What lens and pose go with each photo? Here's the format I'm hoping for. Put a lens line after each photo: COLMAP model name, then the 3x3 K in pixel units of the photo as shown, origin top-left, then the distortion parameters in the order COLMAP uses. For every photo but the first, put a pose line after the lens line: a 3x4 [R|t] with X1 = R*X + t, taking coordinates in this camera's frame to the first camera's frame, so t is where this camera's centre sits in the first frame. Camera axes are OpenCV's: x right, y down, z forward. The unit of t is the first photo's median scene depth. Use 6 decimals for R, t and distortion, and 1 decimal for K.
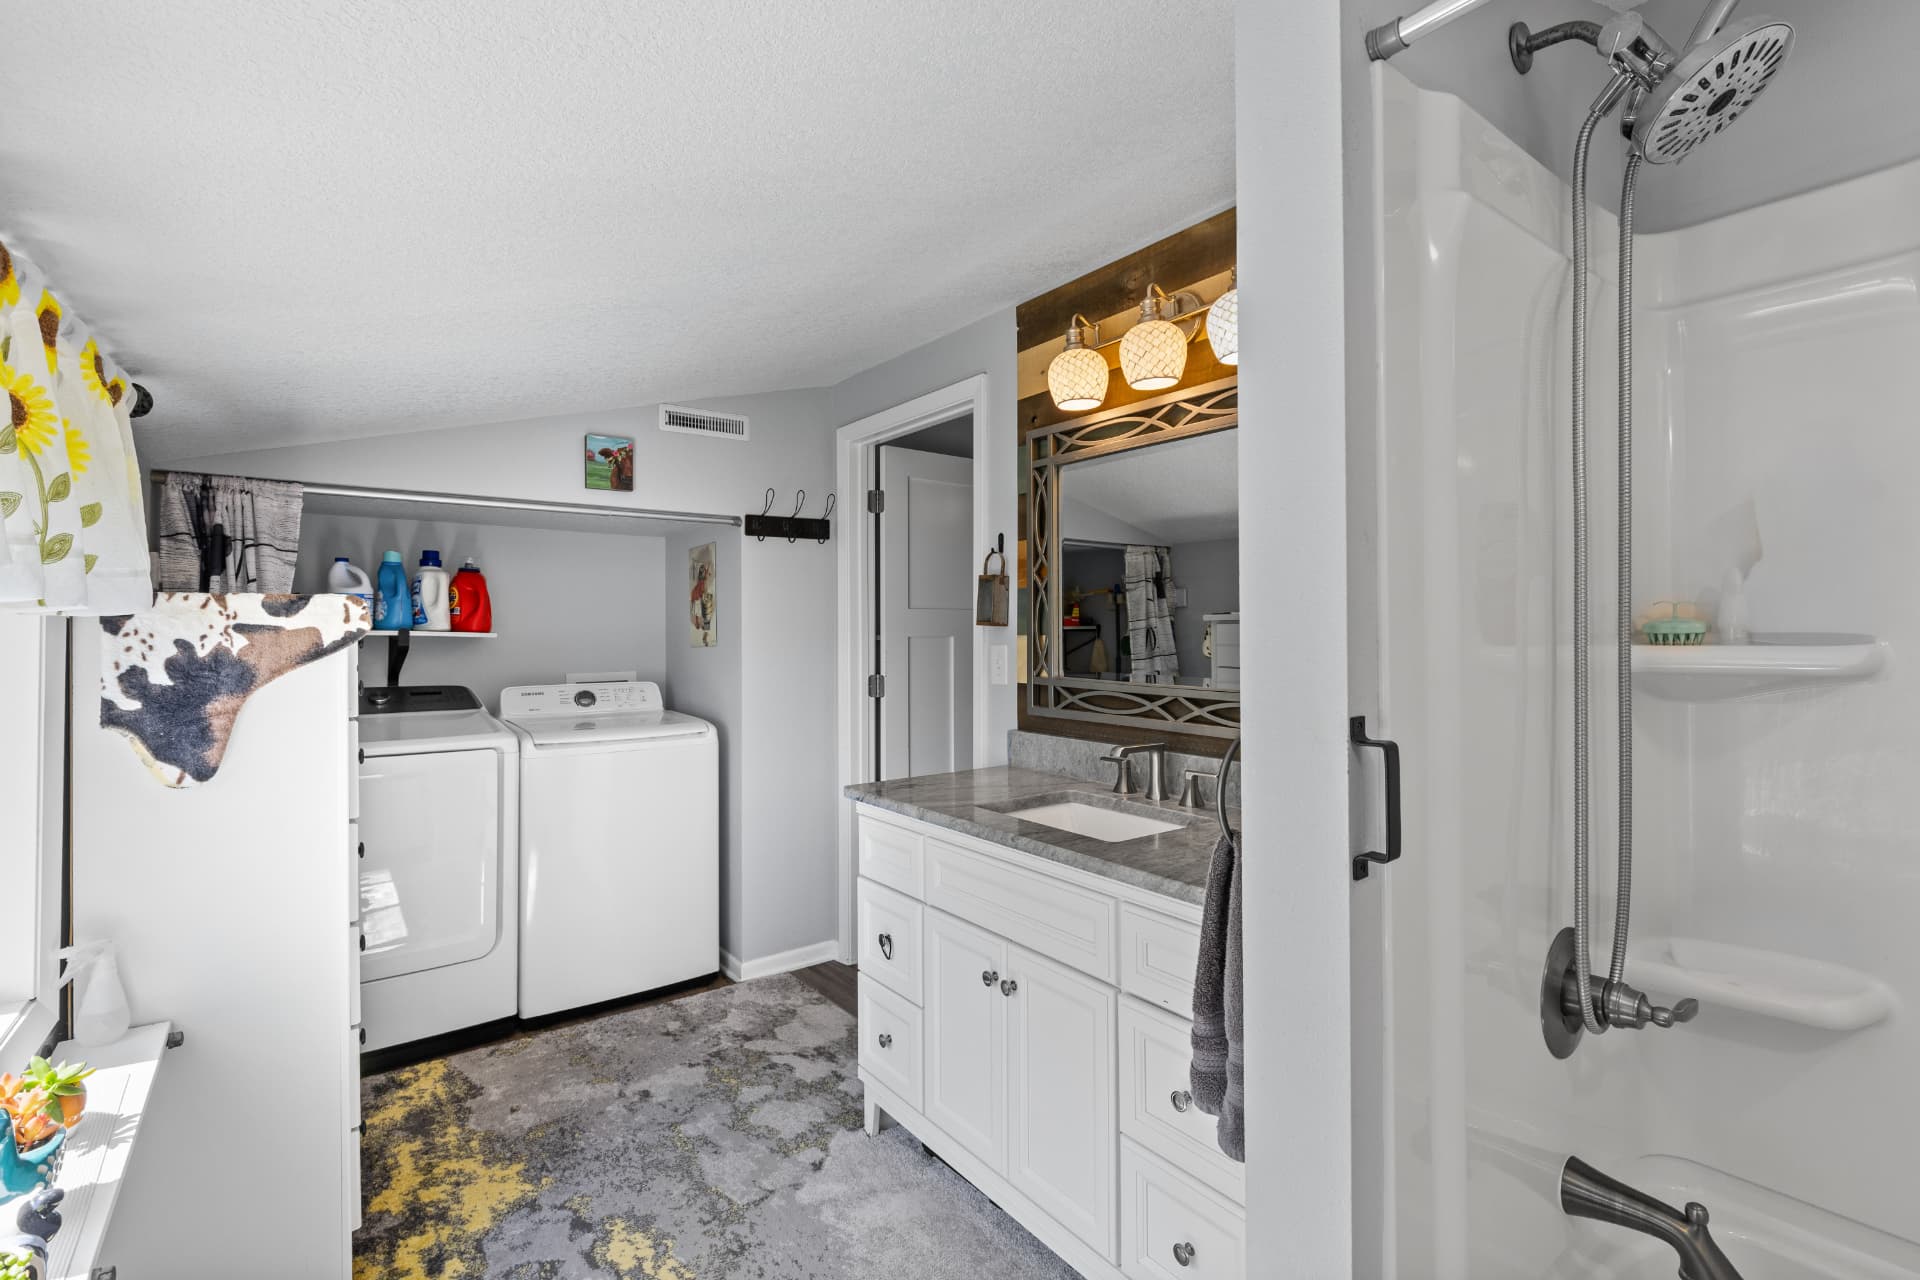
lens RADIAL K [[865.1, 0, 957.4], [0, 865.1, 636.0], [0, 0, 1]] dist [0.006807, 0.000176]
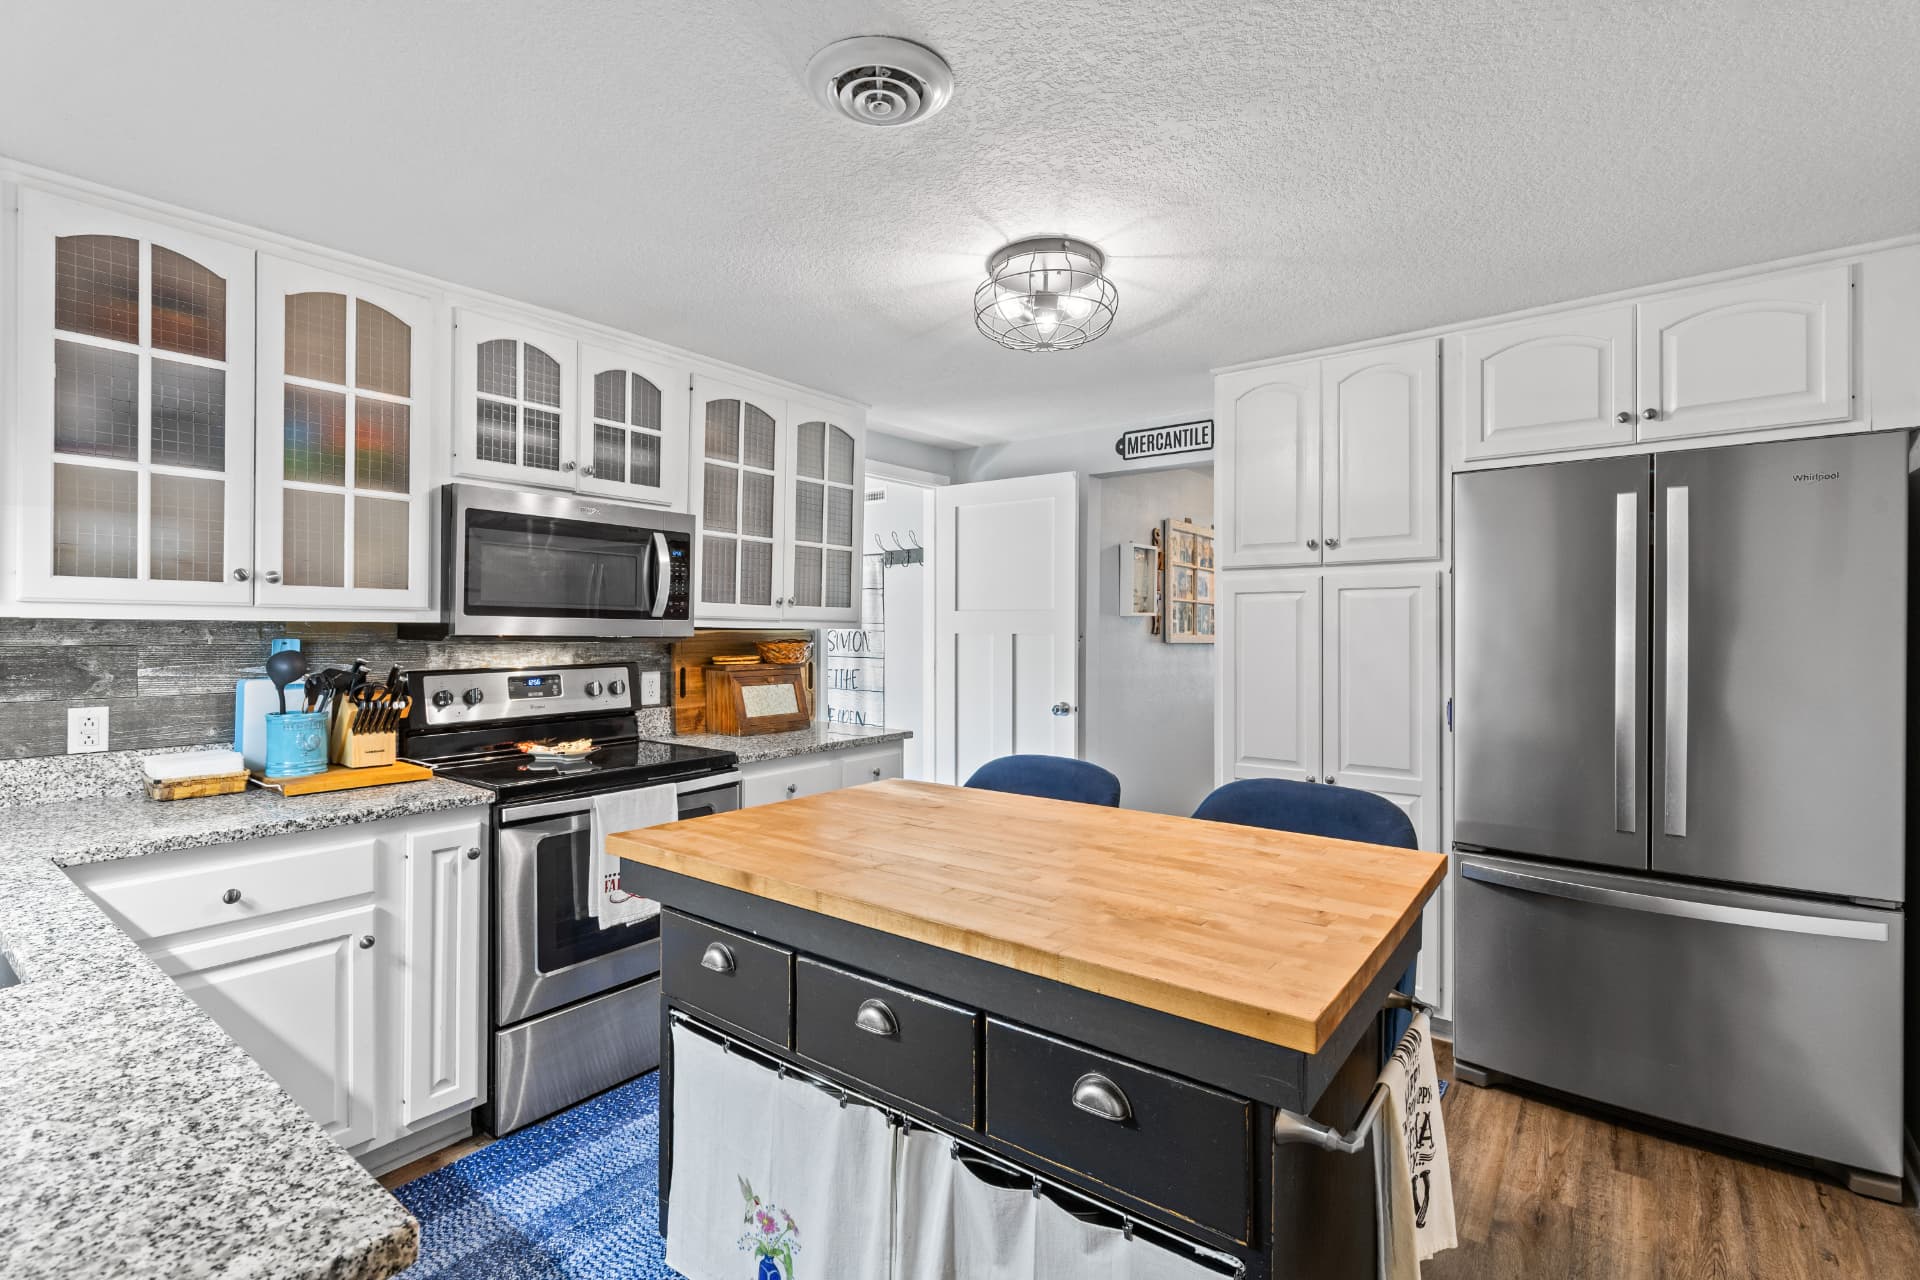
lens RADIAL K [[865.1, 0, 976.9], [0, 865.1, 627.5], [0, 0, 1]] dist [0.006807, 0.000176]
pose [[0.267518, 0.001672, -0.963551, 1.778985], [-0.007628, 0.999971, -0.000382, -0.009546], [0.963523, 0.007452, 0.267523, 1.047187]]
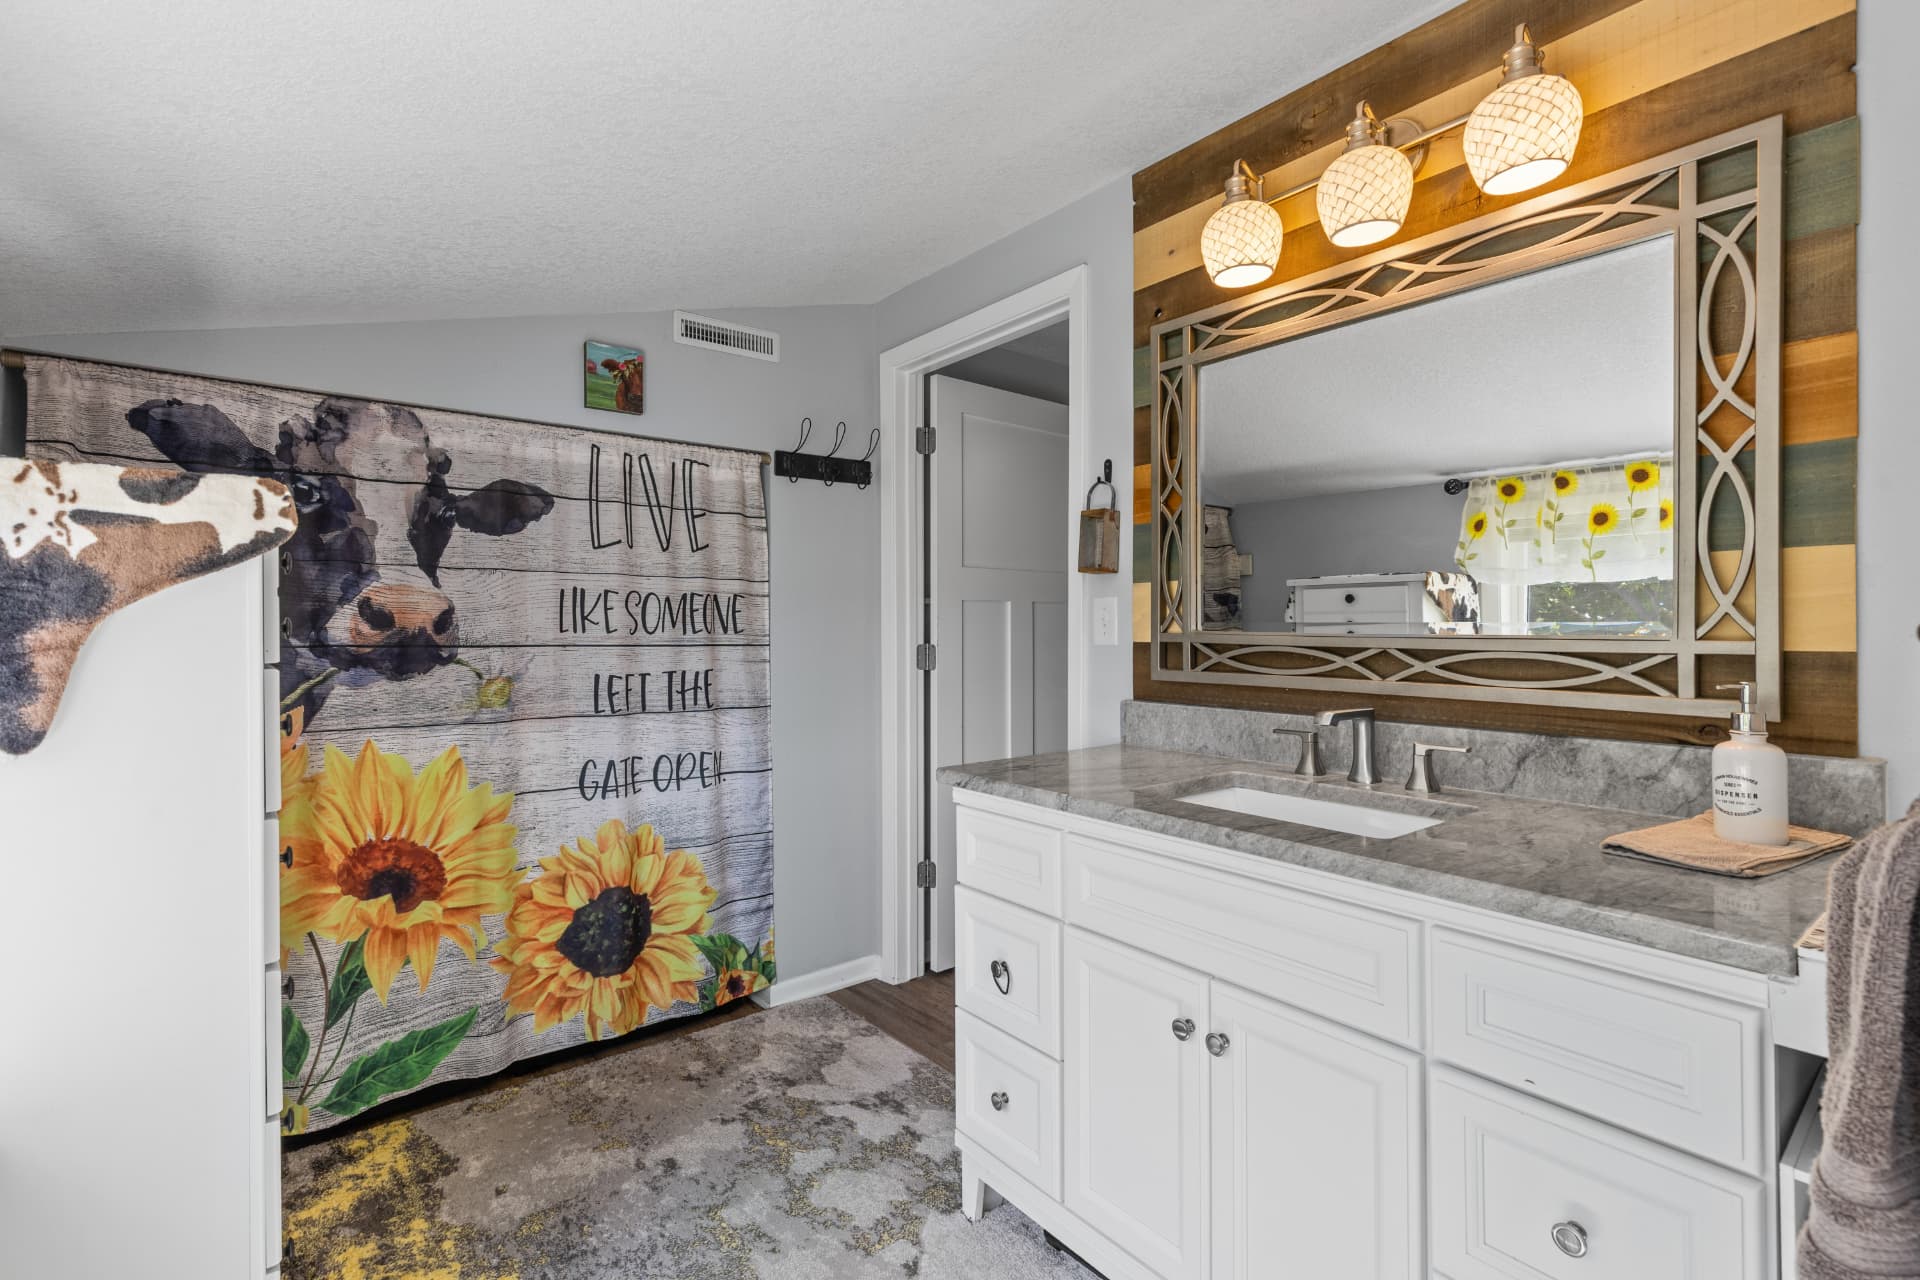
lens RADIAL K [[865.1, 0, 965.1], [0, 865.1, 634.4], [0, 0, 1]] dist [0.006807, 0.000176]
pose [[0.999286, 0.001615, 0.037740, -0.128077], [-0.001719, 0.999995, 0.002730, 0.049085], [-0.037735, -0.002793, 0.999284, 0.215145]]
